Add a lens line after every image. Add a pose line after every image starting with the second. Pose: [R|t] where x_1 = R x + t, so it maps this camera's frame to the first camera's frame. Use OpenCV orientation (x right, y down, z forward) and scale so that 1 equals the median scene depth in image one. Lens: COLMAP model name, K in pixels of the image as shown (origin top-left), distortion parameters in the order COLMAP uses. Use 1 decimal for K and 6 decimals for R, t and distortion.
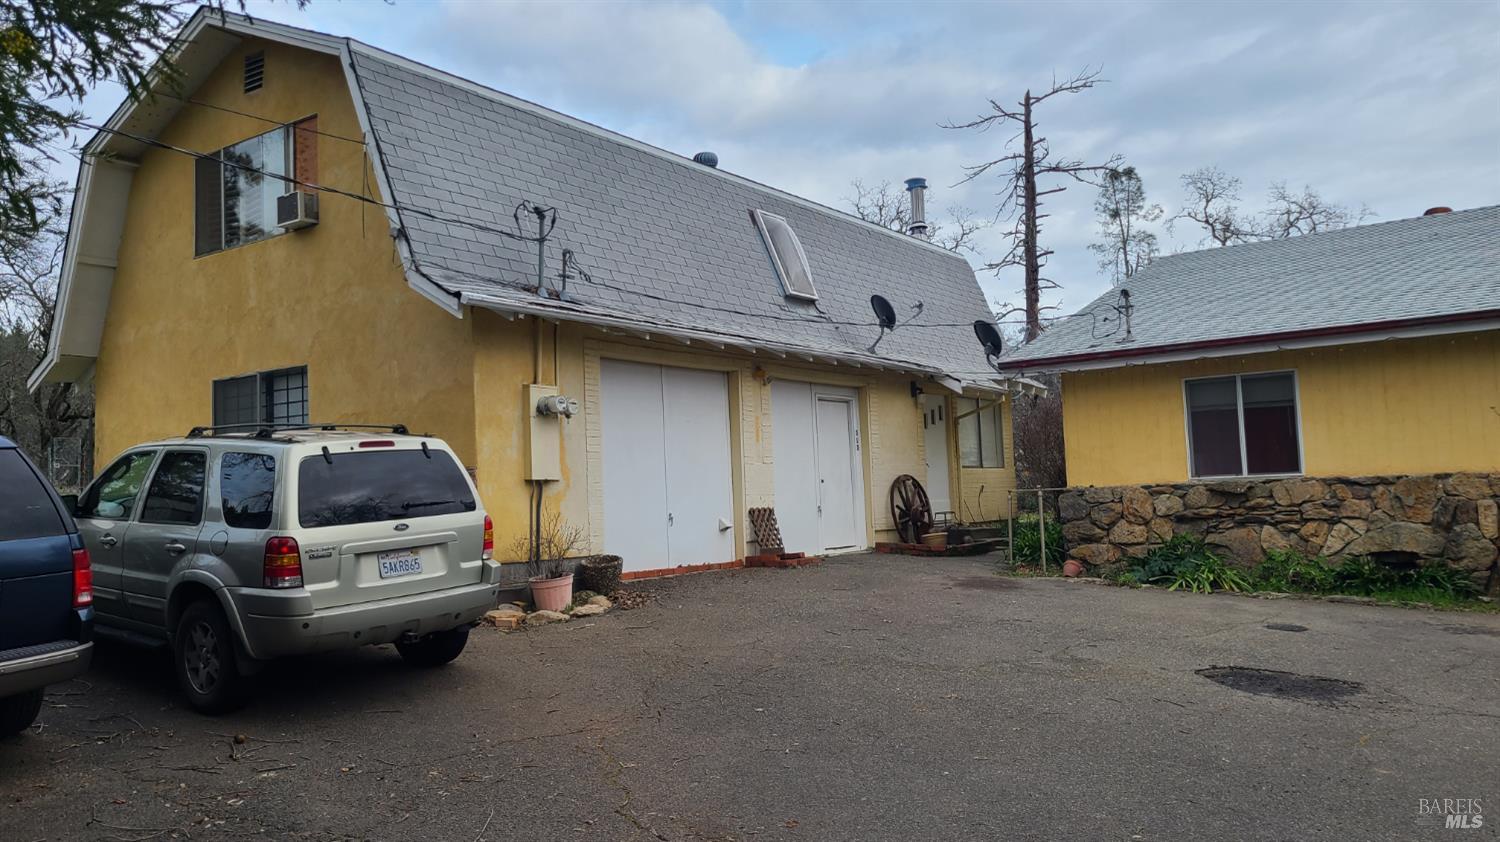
lens RADIAL K [[1134.8, 0, 749.8], [0, 1134.8, 395.0], [0, 0, 1]] dist [0.046076, -0.027066]
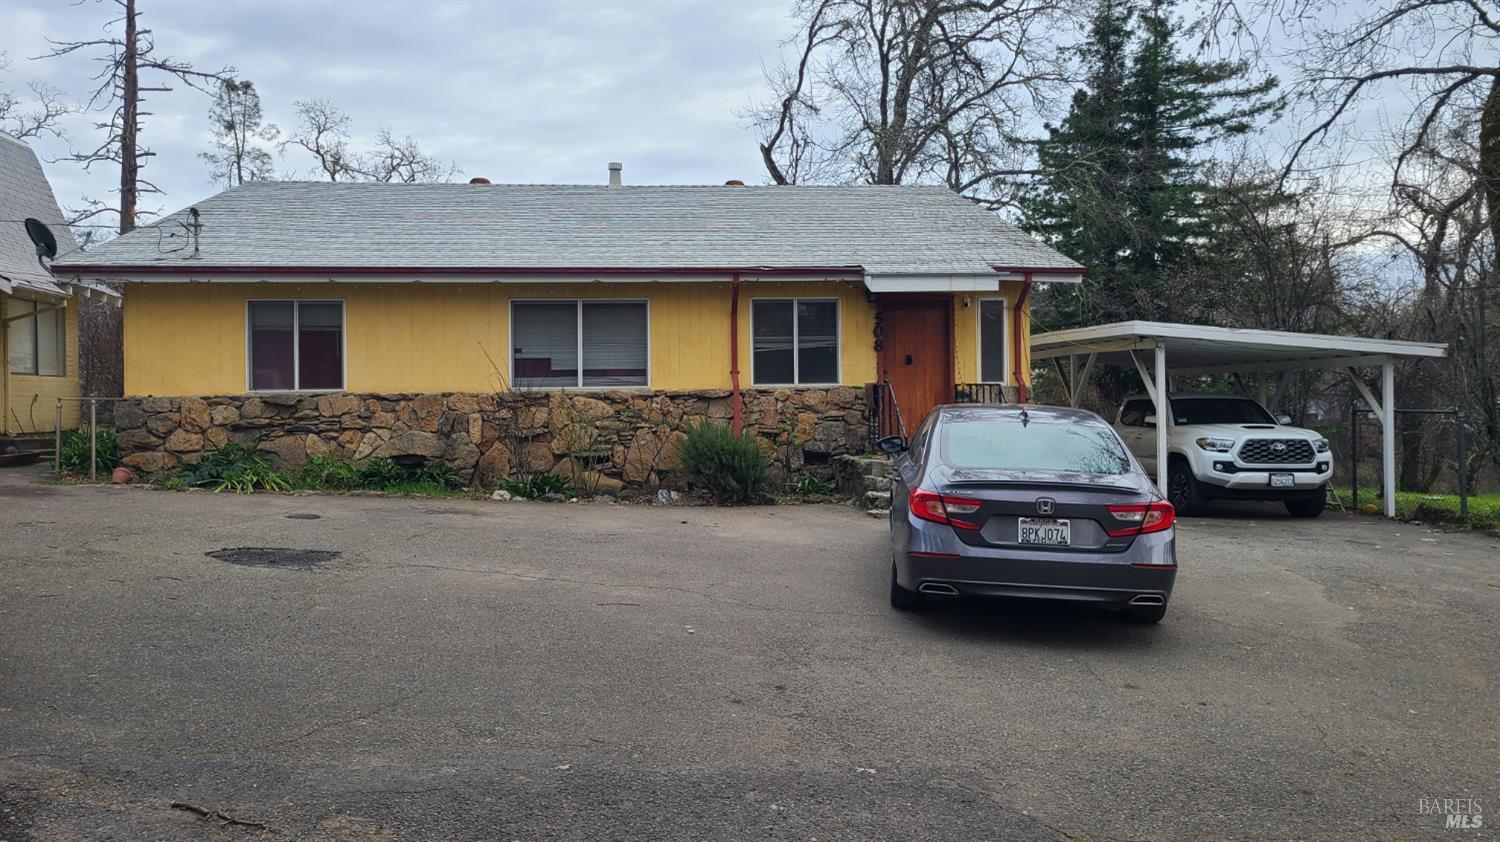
lens RADIAL K [[1134.8, 0, 749.8], [0, 1134.8, 395.0], [0, 0, 1]] dist [0.046076, -0.027066]
pose [[0.745700, 0.033390, 0.665444, 0.015833], [-0.078255, 0.996220, 0.037706, -0.001910], [-0.661670, -0.080192, 0.745495, -0.125815]]
